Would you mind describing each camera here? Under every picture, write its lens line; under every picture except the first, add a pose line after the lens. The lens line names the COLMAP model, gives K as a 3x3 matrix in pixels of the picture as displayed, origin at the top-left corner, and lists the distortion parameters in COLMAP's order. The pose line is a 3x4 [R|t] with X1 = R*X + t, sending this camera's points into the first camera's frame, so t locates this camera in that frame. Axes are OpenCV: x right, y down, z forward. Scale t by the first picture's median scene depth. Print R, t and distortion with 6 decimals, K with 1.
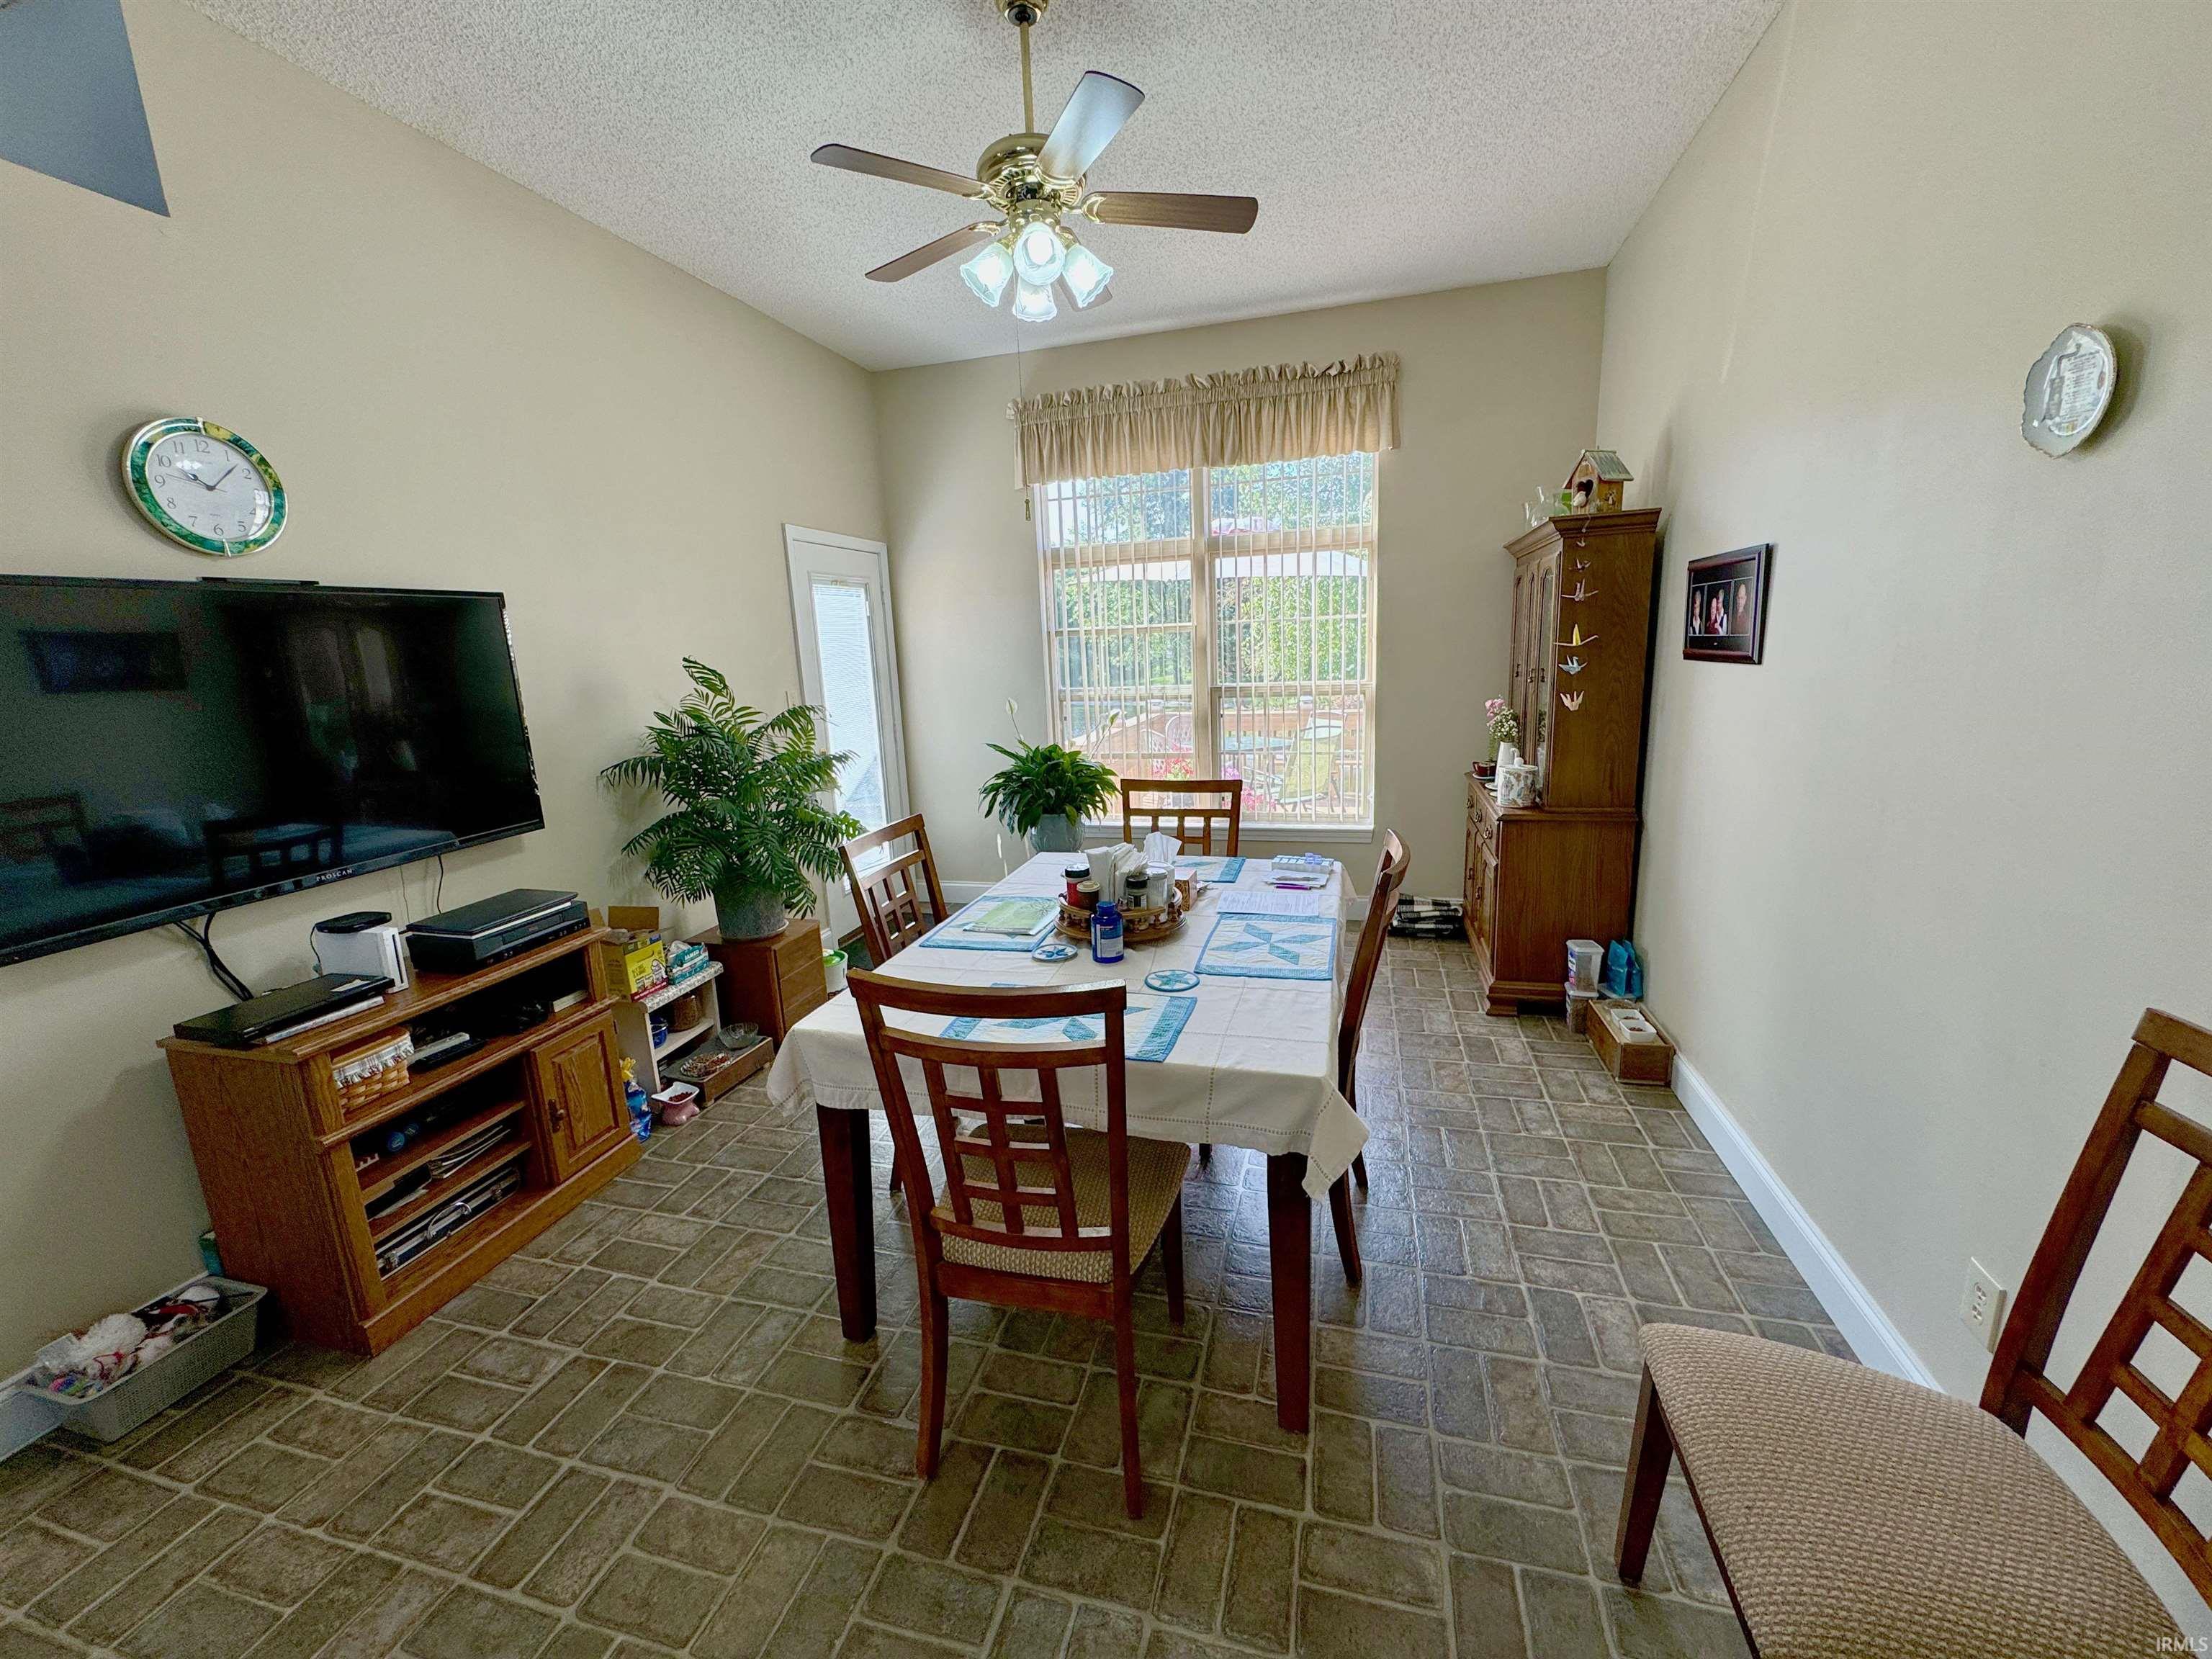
lens RADIAL K [[882.6, 0, 1101.7], [0, 882.6, 829.8], [0, 0, 1]] dist [-0.001476, -0.000314]
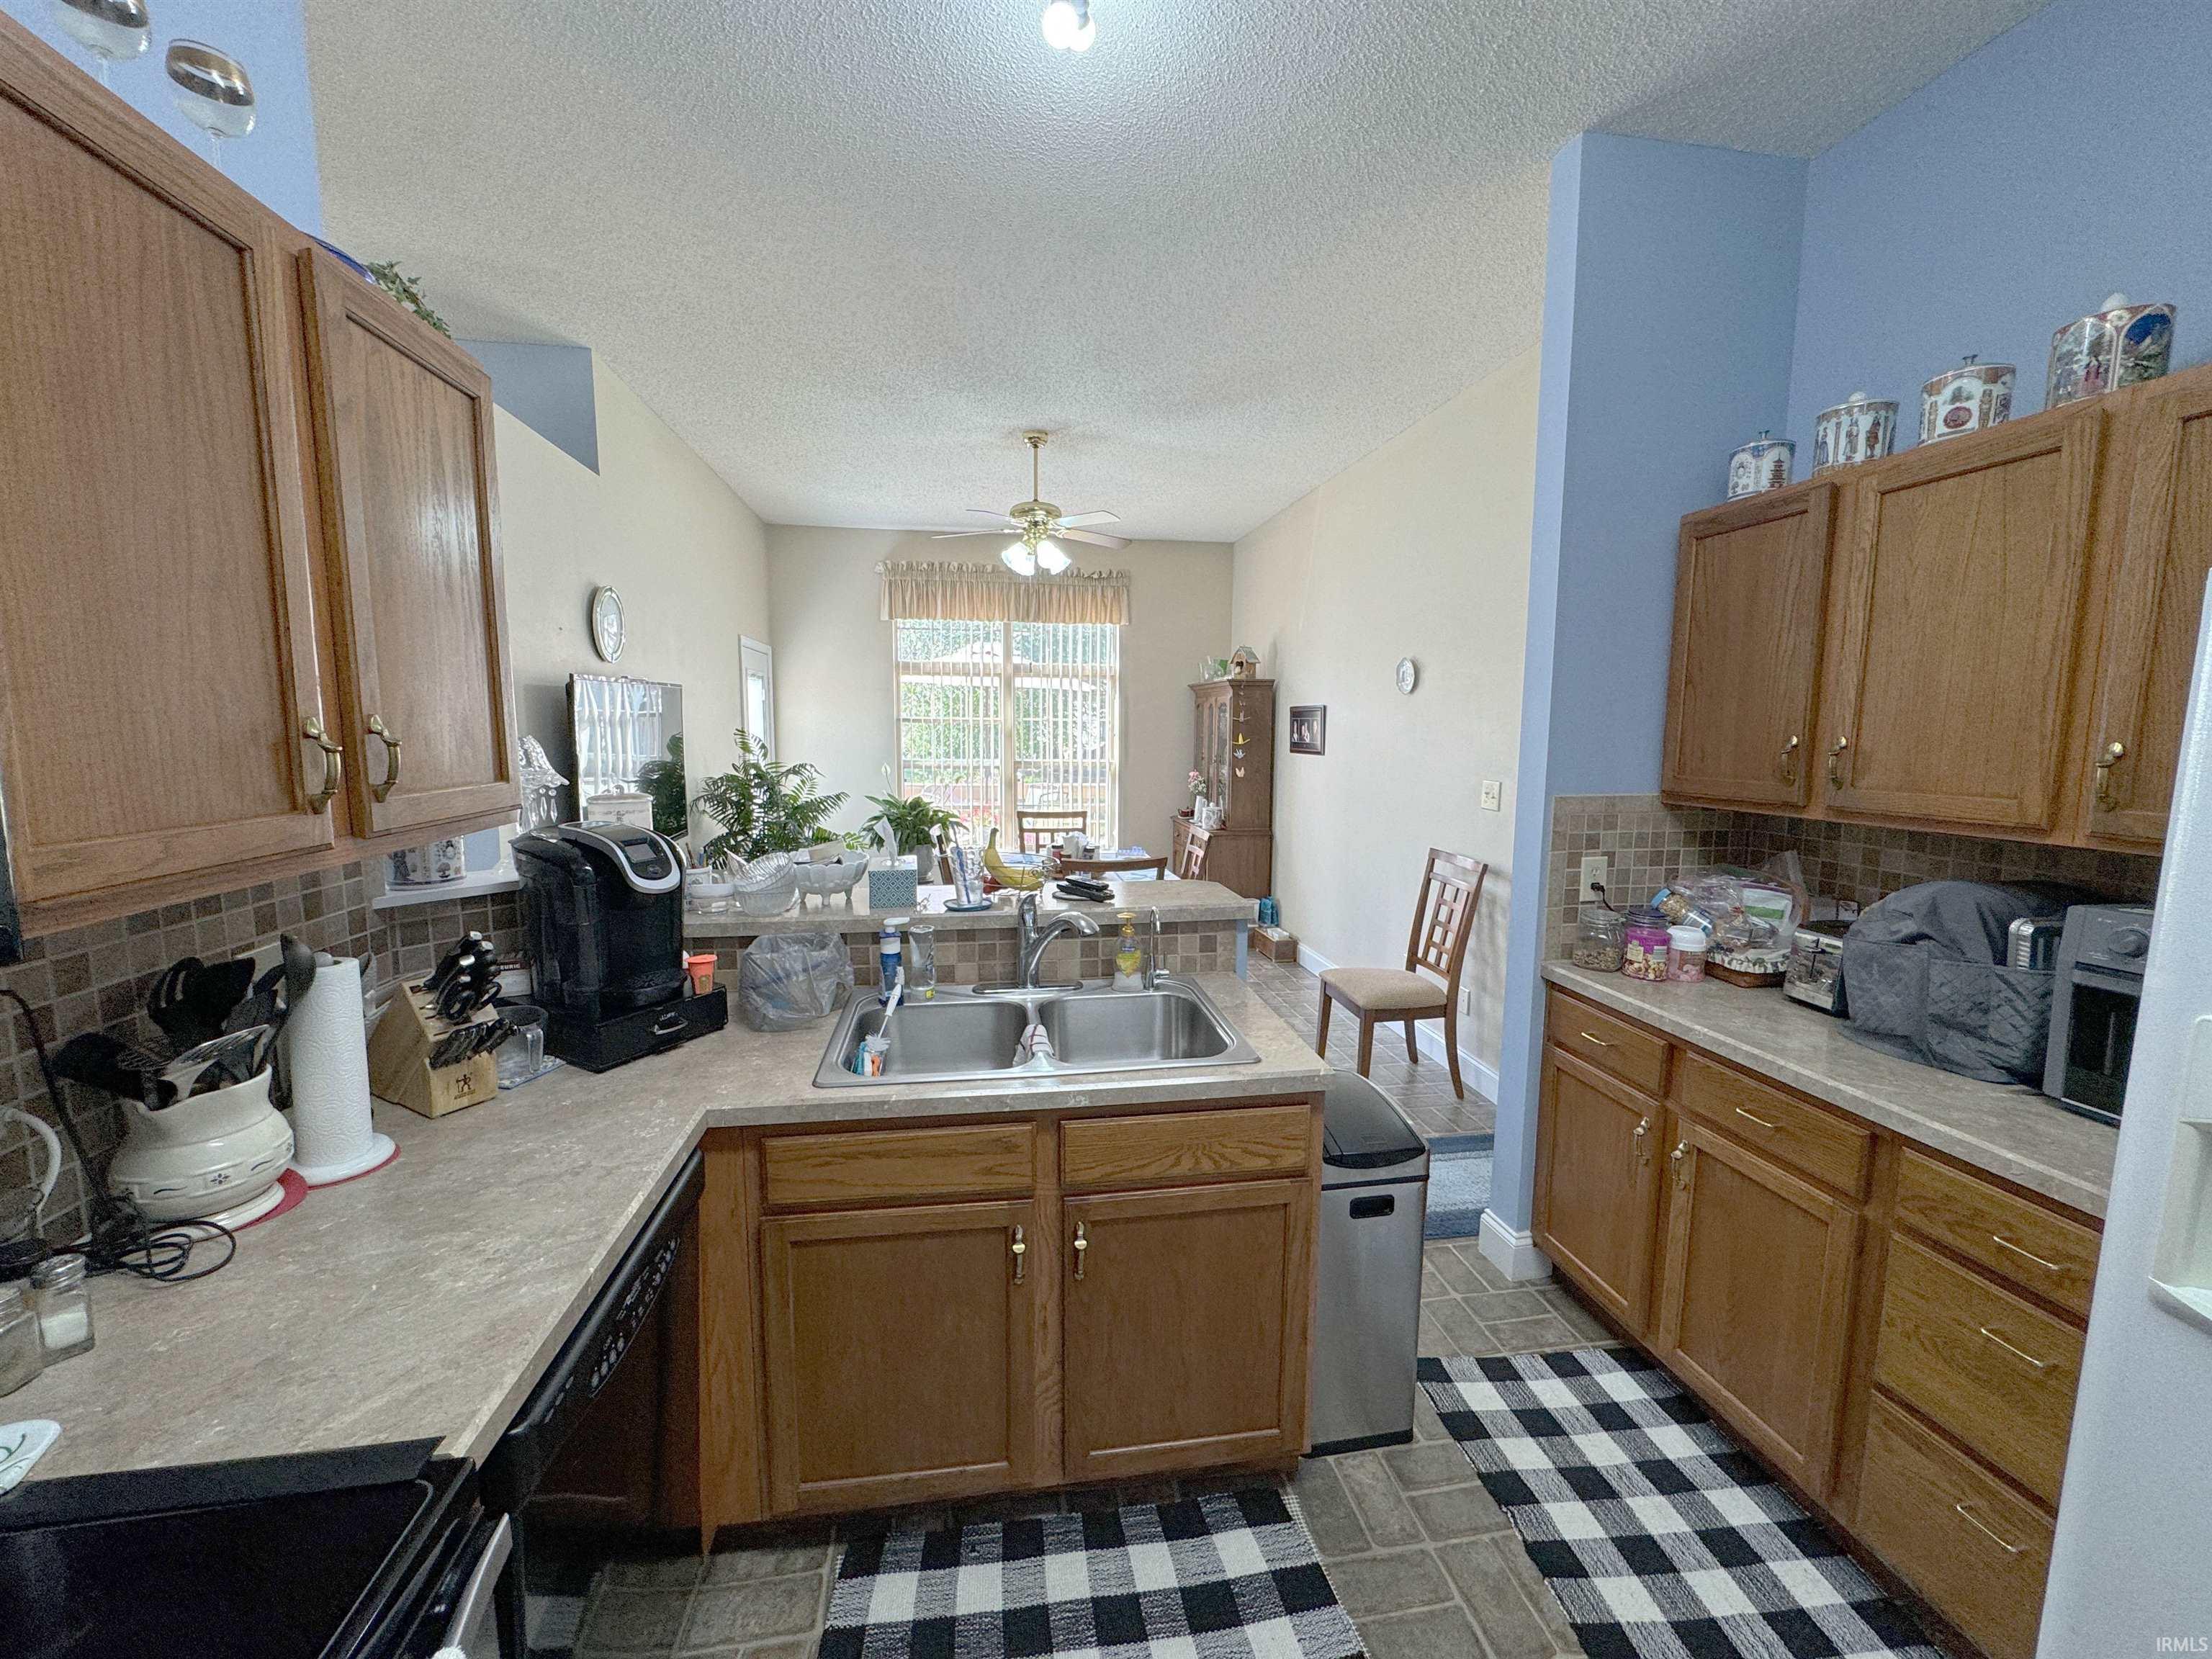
lens RADIAL K [[882.6, 0, 1110.5], [0, 882.6, 832.3], [0, 0, 1]] dist [-0.001476, -0.000314]
pose [[0.902512, -0.004371, 0.430642, -0.555115], [0.043319, 0.995798, -0.080678, 0.129123], [-0.428480, 0.091468, 0.898909, -0.604136]]
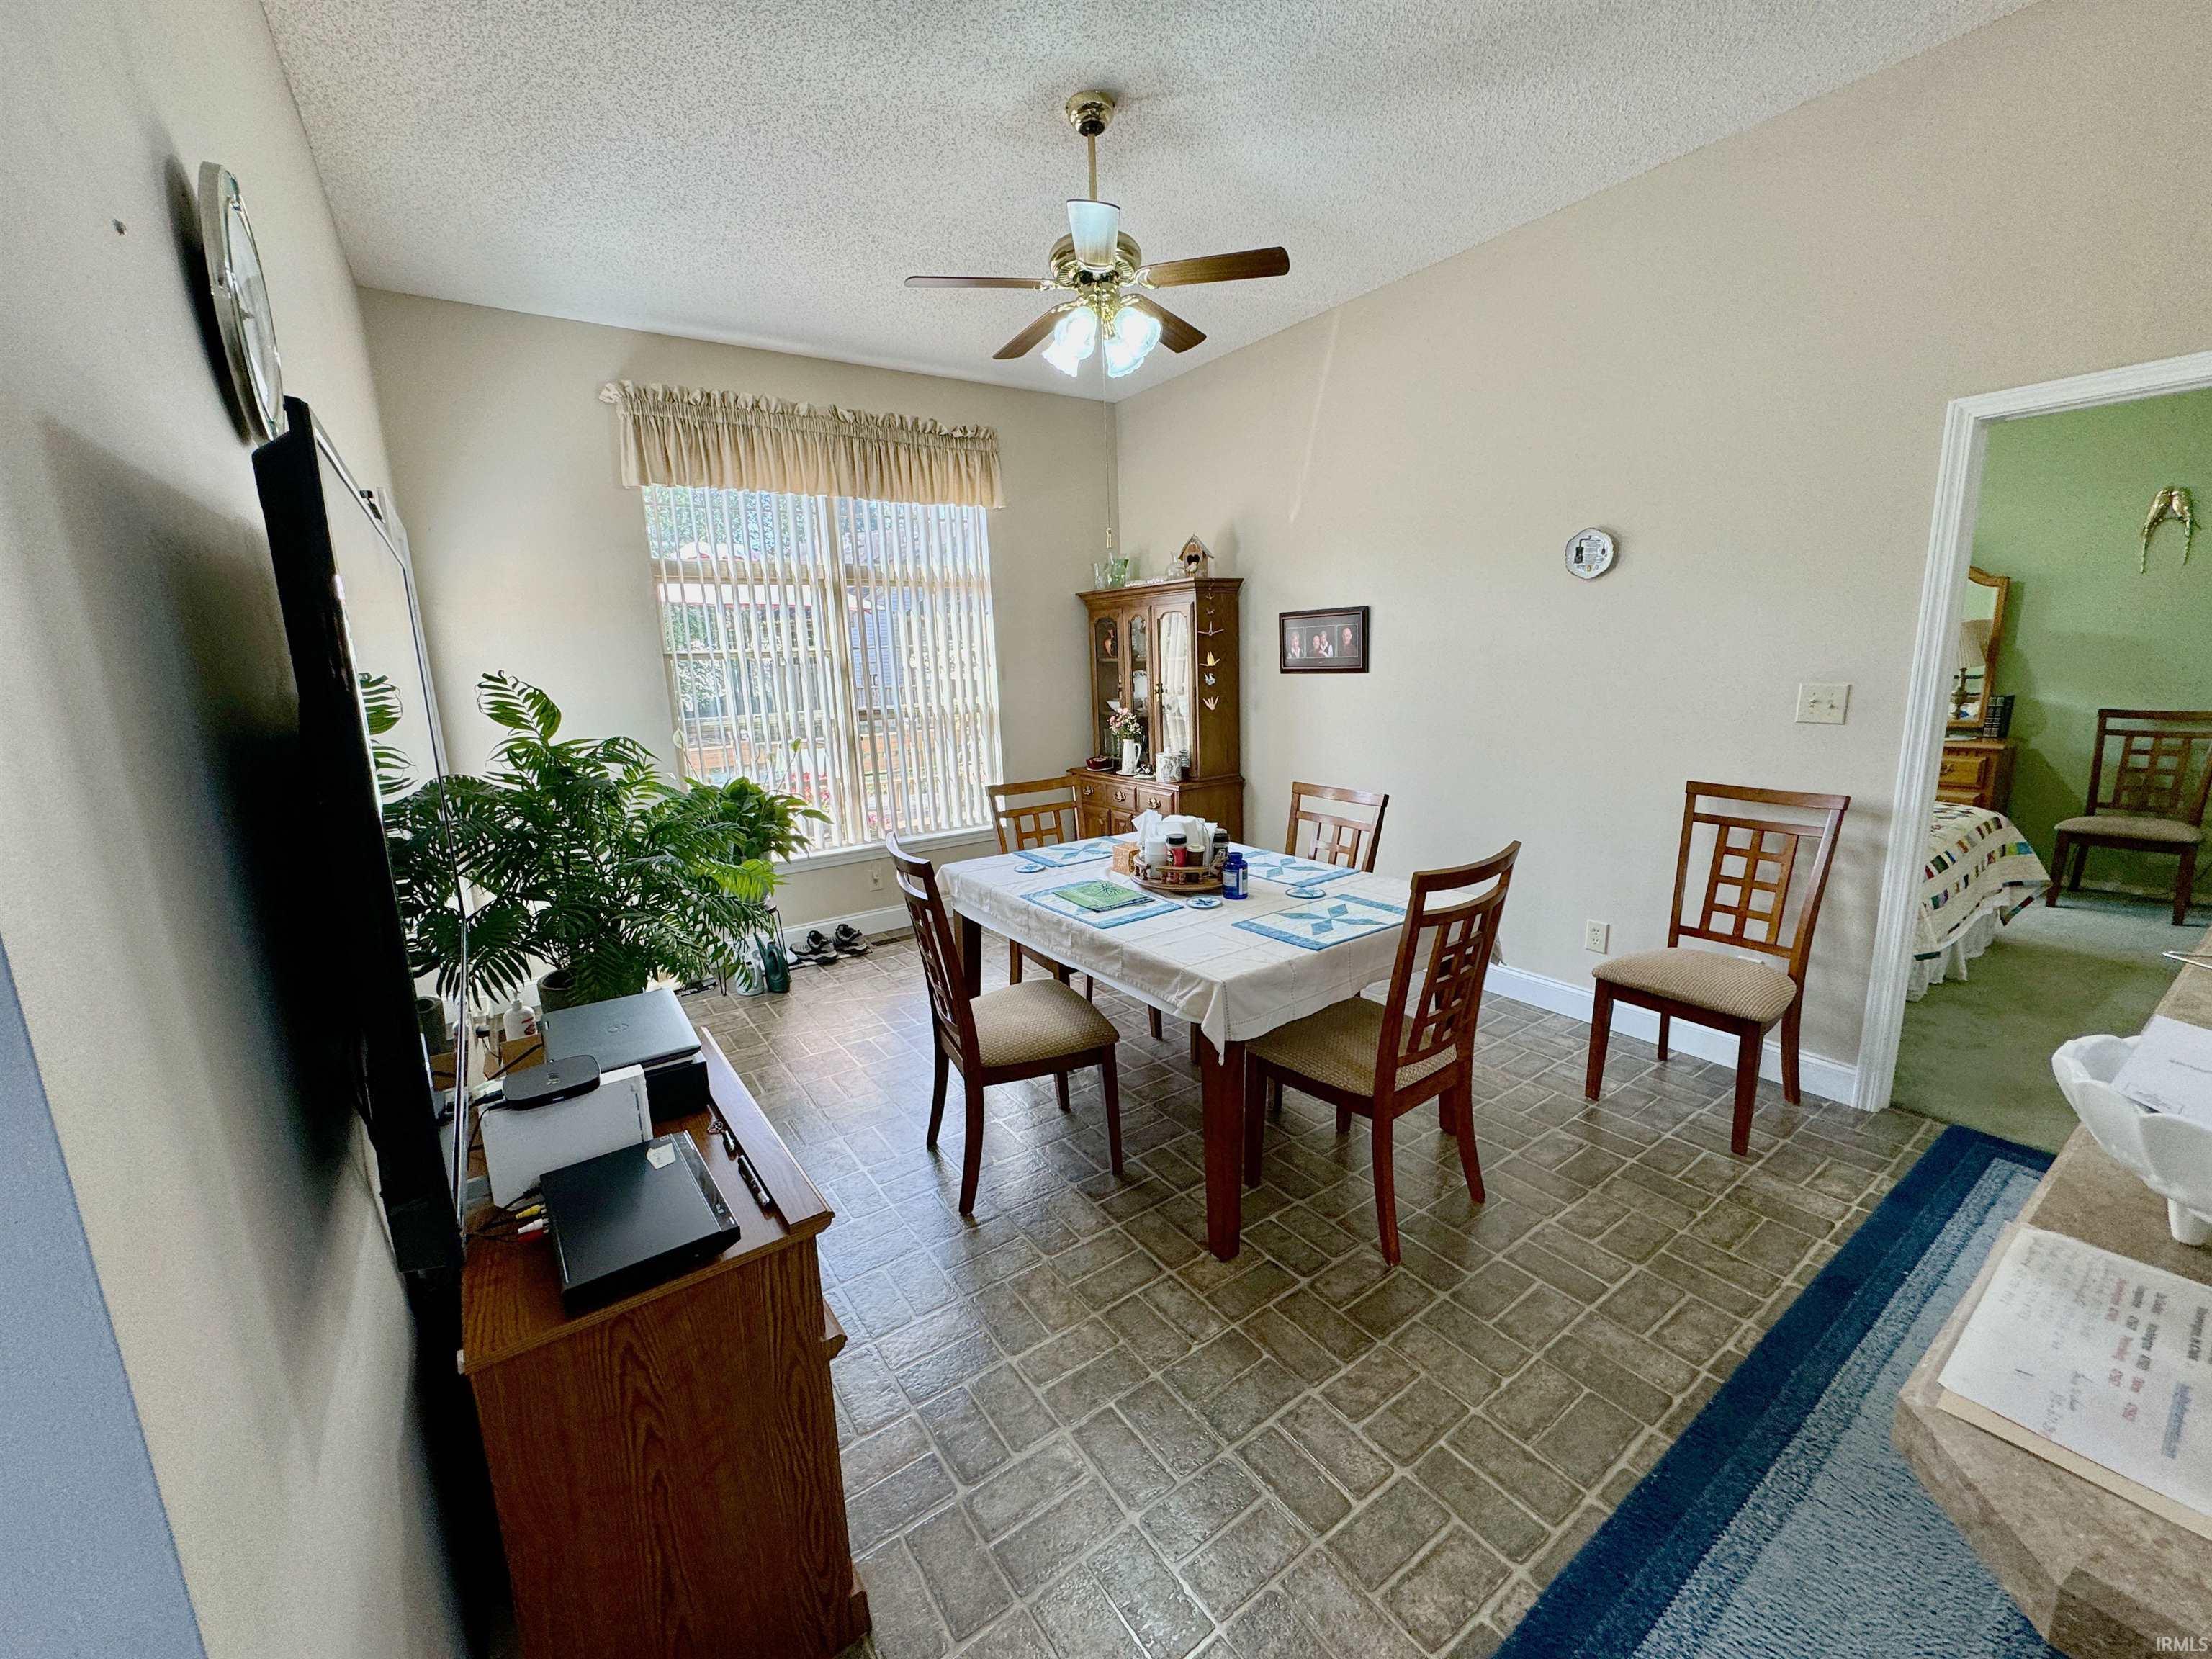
lens RADIAL K [[882.6, 0, 1107.8], [0, 882.6, 828.7], [0, 0, 1]] dist [-0.001476, -0.000314]
pose [[0.630478, -0.131821, 0.764932, -0.722925], [0.168806, 0.985173, 0.030641, -0.014379], [-0.757629, 0.109807, 0.643382, 0.205987]]
